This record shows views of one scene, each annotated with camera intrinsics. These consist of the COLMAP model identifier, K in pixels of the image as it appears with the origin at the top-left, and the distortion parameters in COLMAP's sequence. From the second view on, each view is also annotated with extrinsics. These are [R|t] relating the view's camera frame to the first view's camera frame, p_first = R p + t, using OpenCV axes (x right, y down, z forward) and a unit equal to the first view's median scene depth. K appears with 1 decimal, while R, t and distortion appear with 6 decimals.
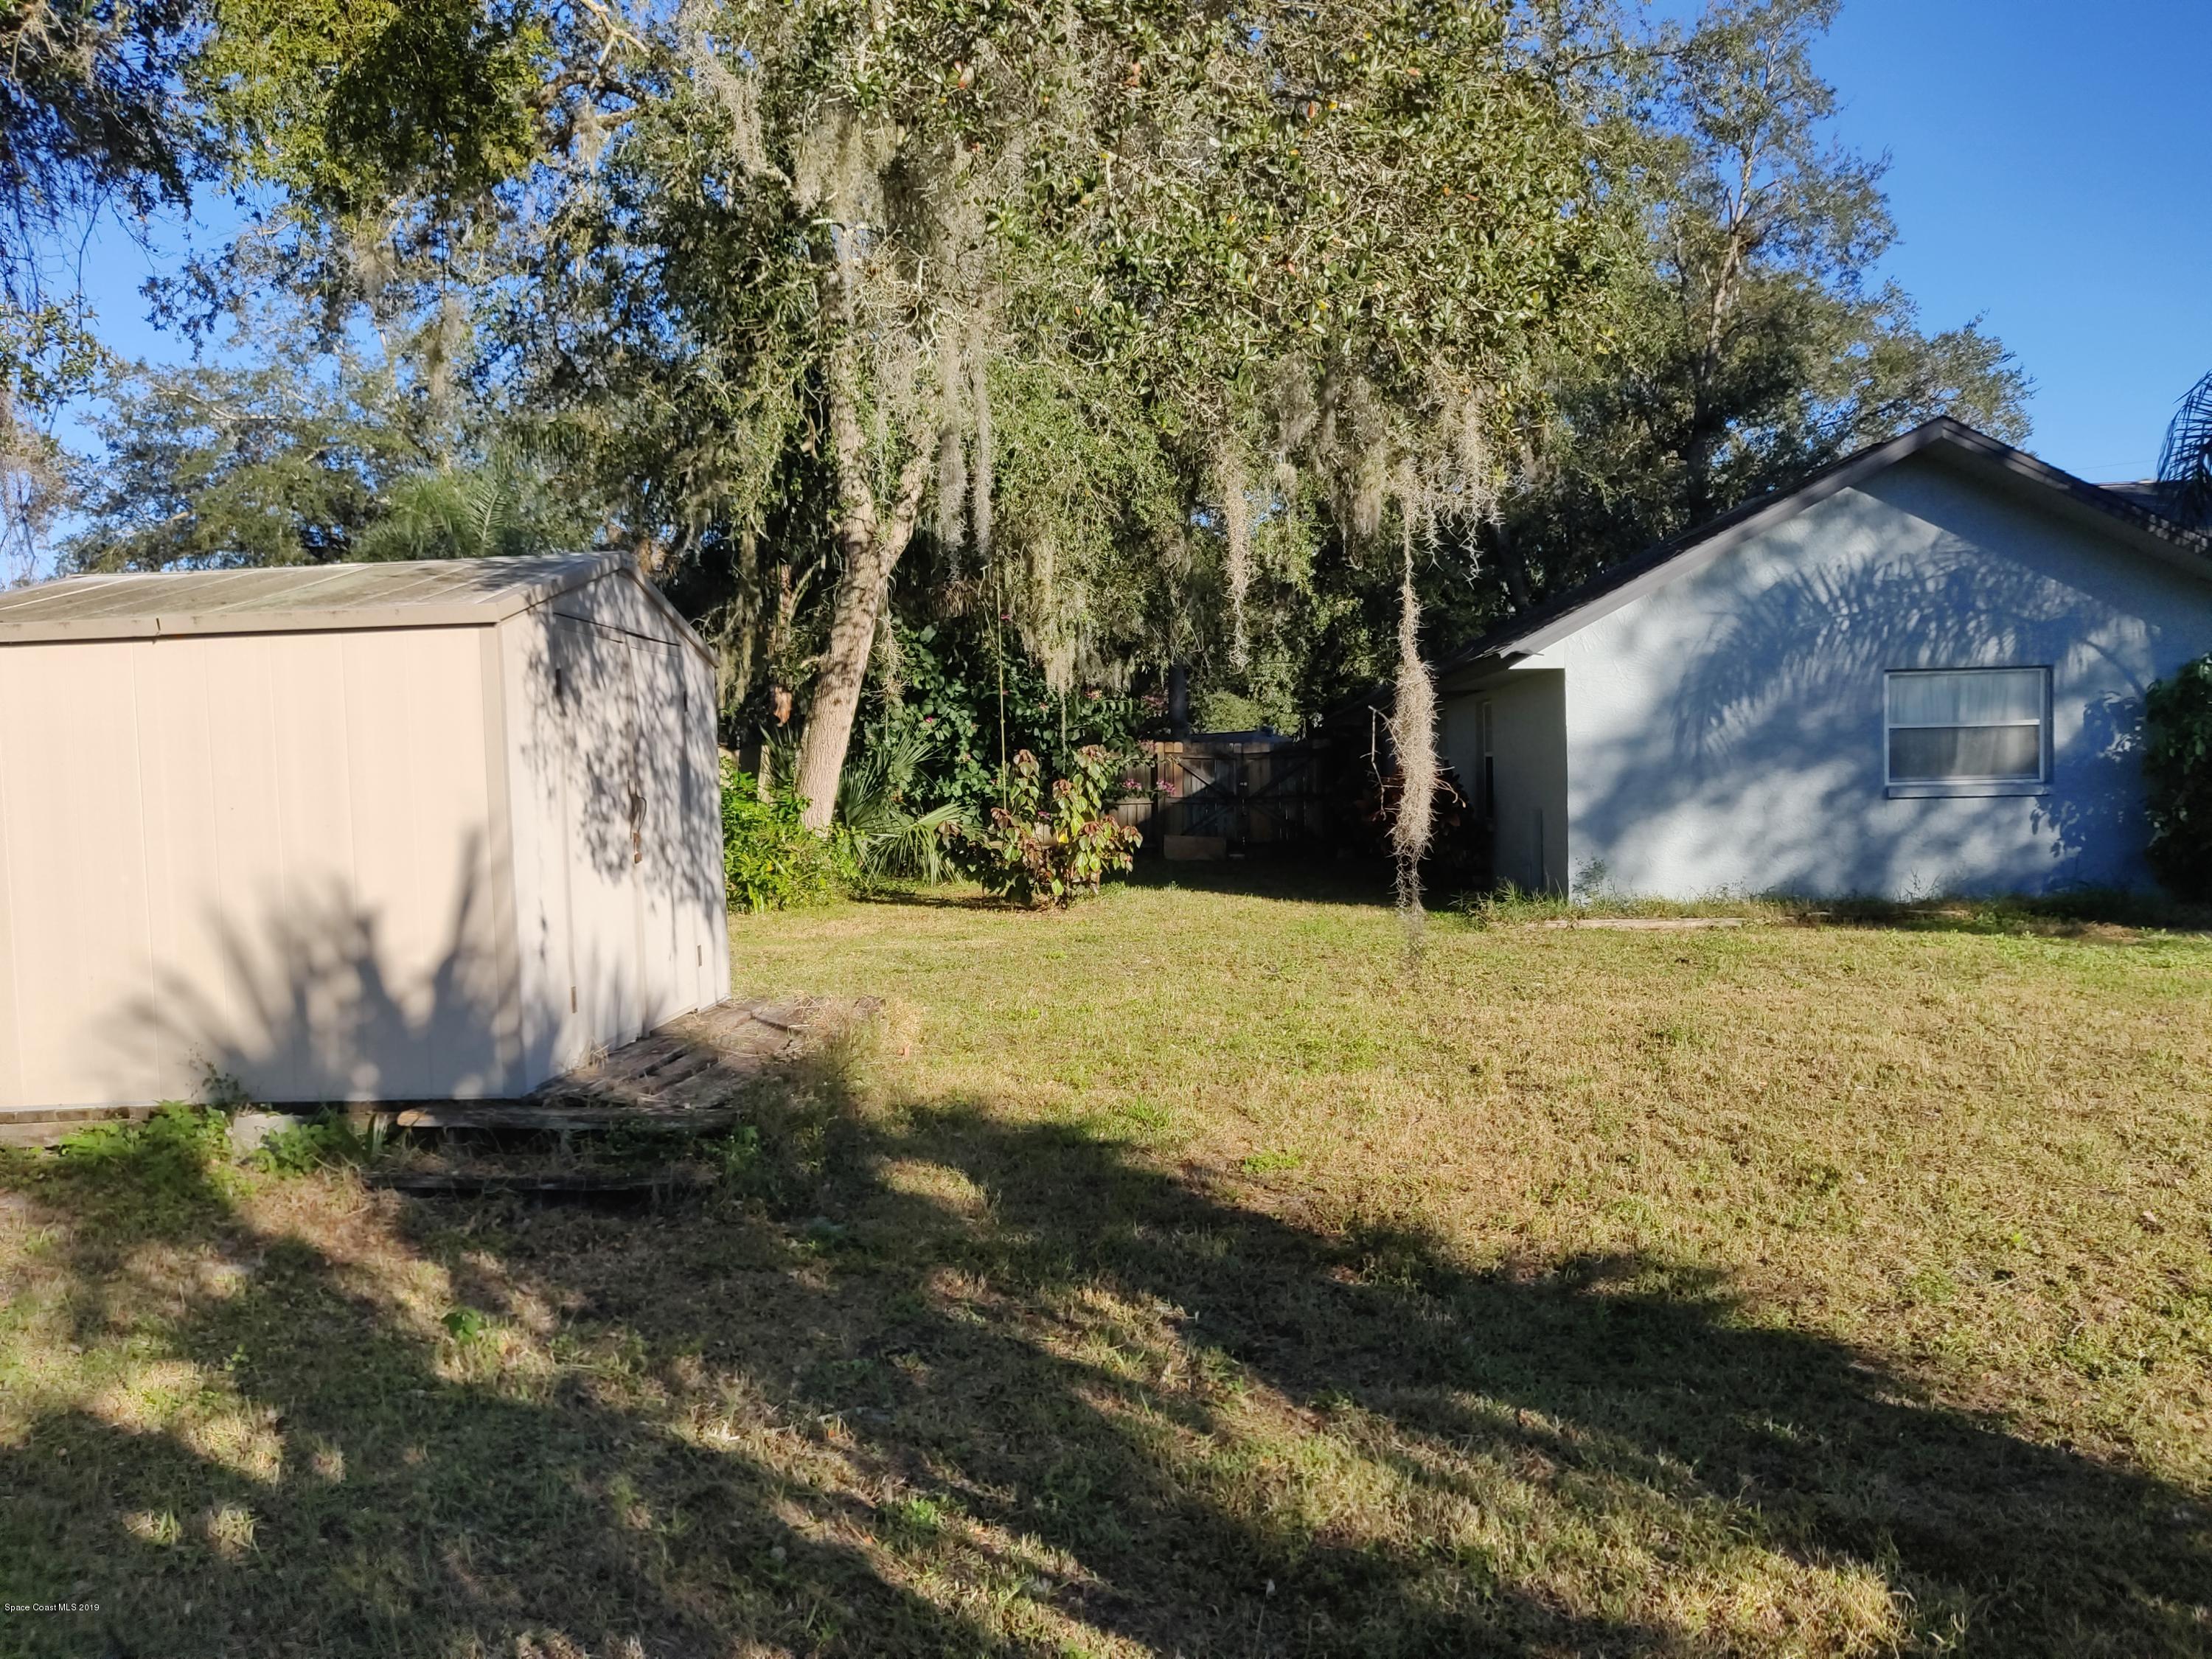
lens RADIAL K [[1800.0, 0, 1105.2], [0, 1800.0, 831.0], [0, 0, 1]] dist [0.001011, 0.018241]
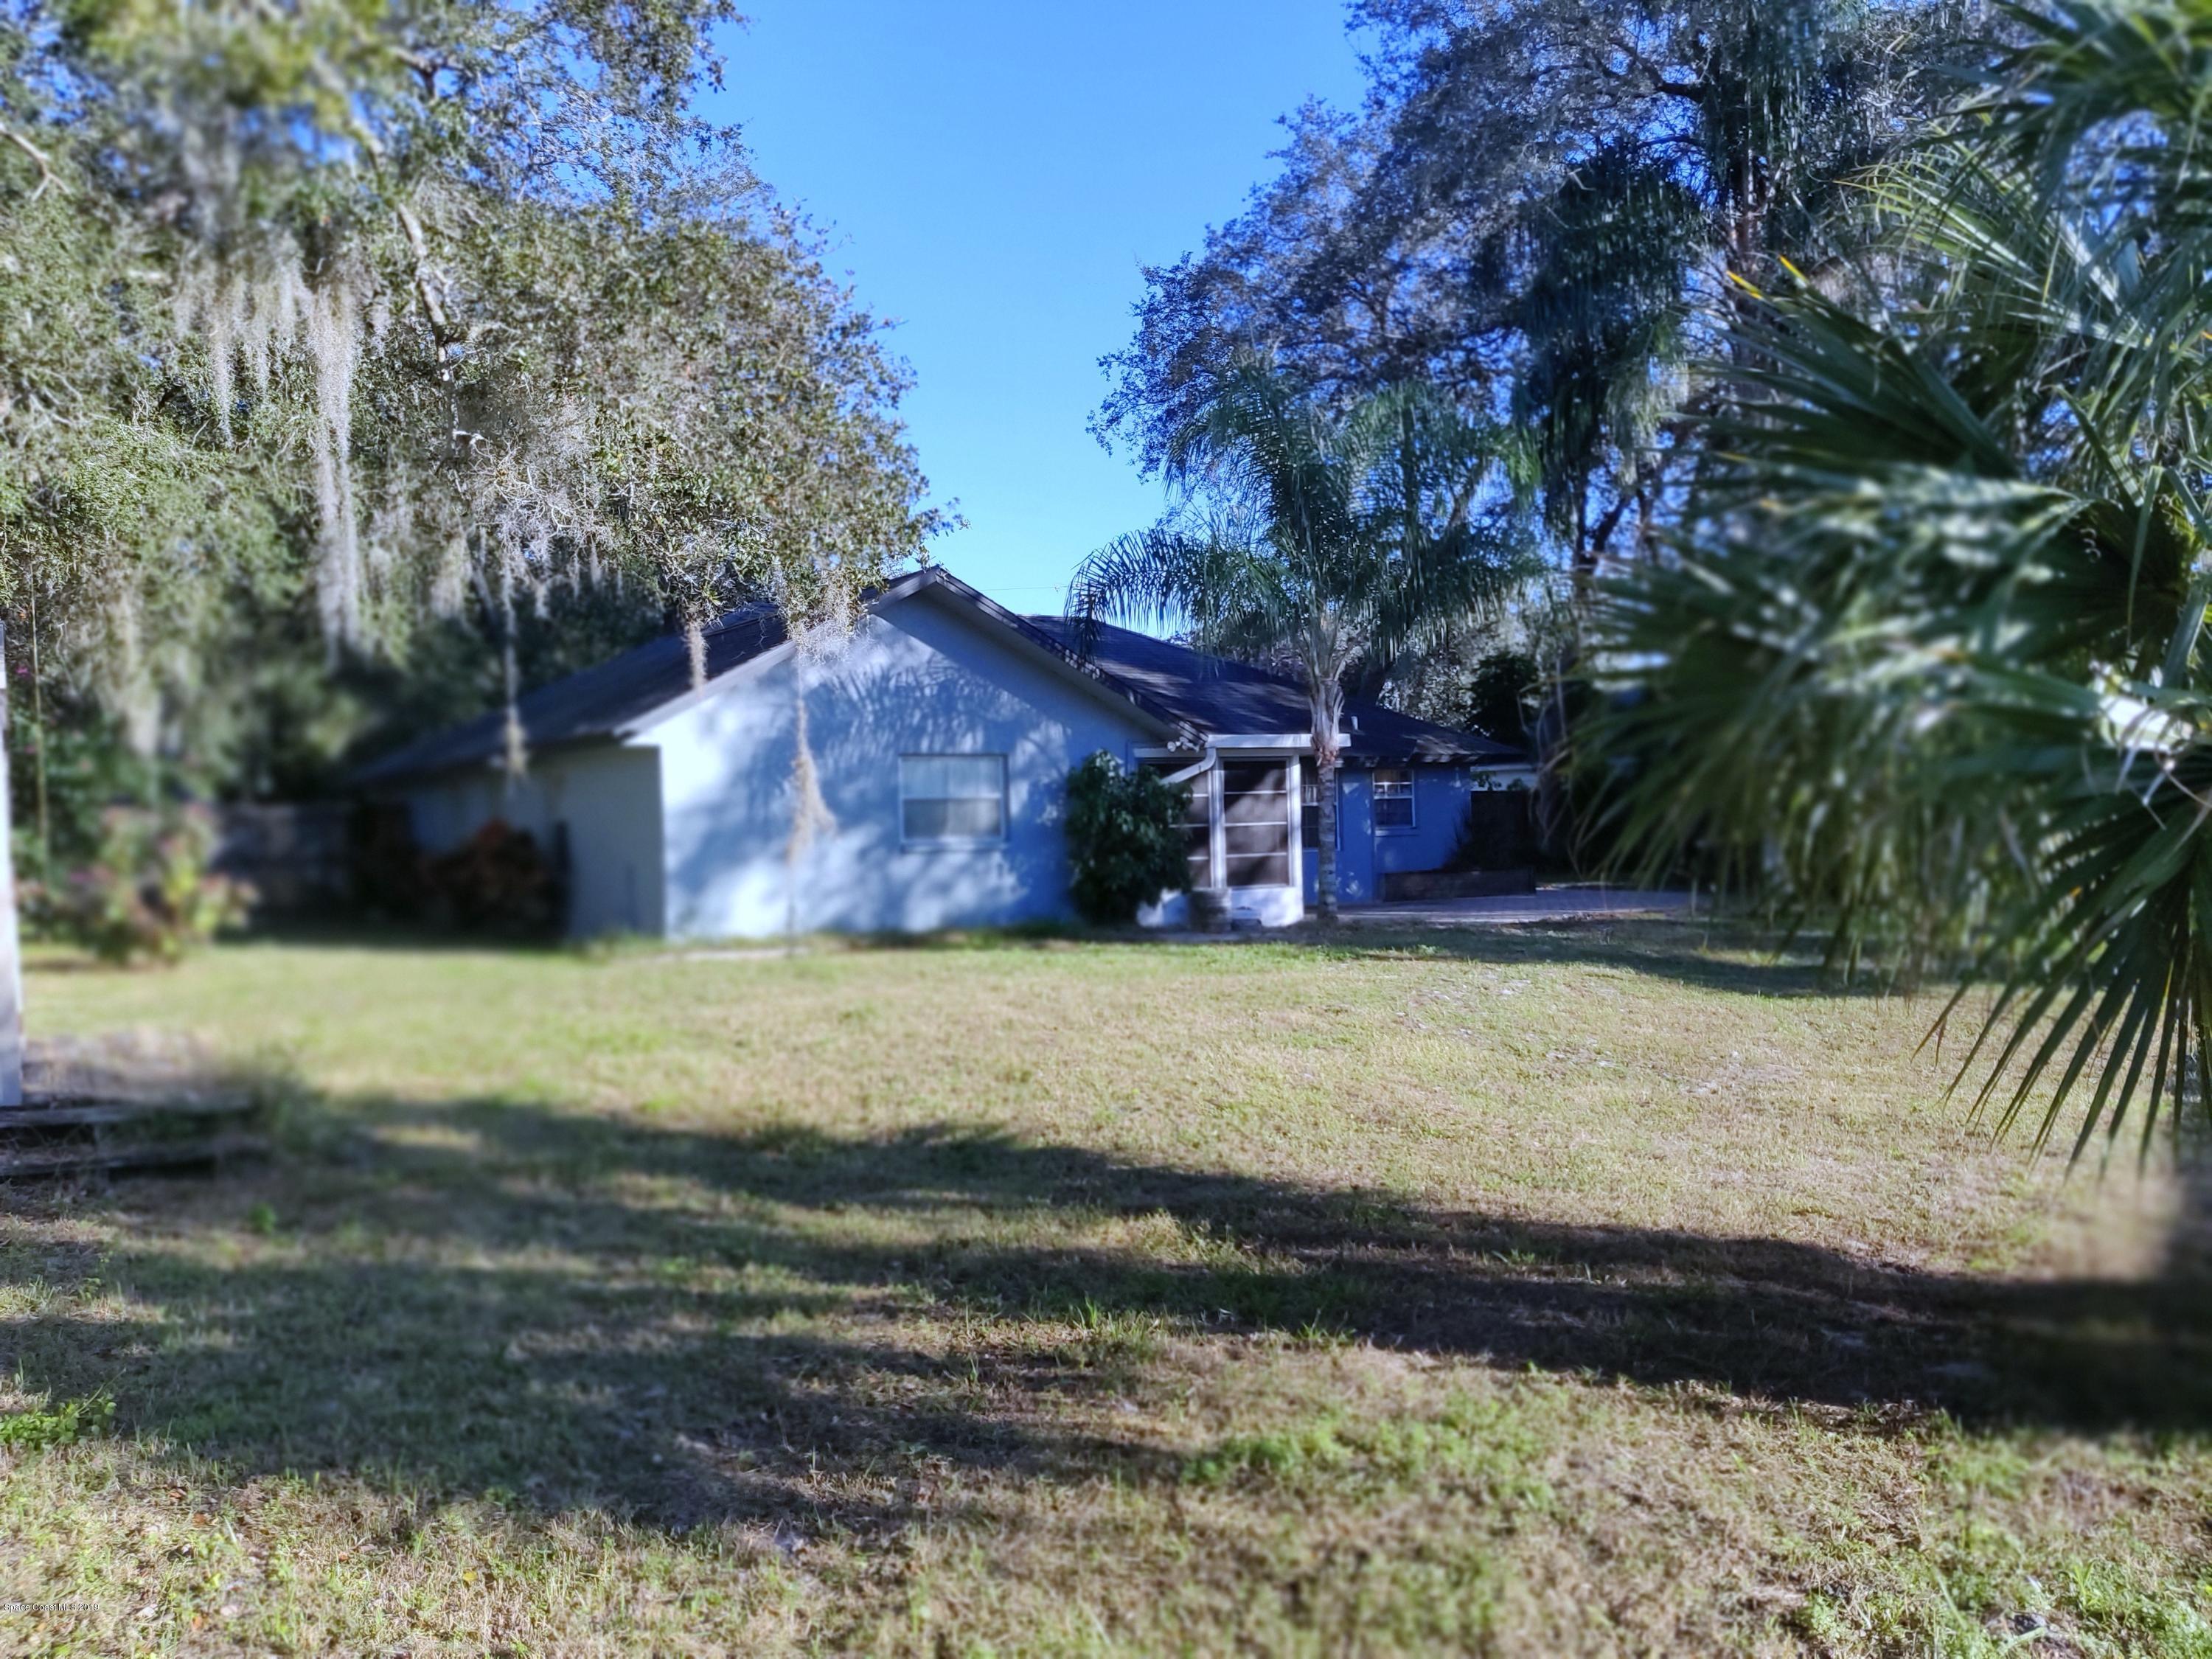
lens RADIAL K [[1800.0, 0, 1105.7], [0, 1800.0, 832.8], [0, 0, 1]] dist [0.001011, 0.018241]
pose [[0.821496, 0.001674, 0.570212, -0.186022], [0.020268, 0.999278, -0.032134, 0.011848], [-0.569854, 0.037955, 0.820869, -0.151278]]
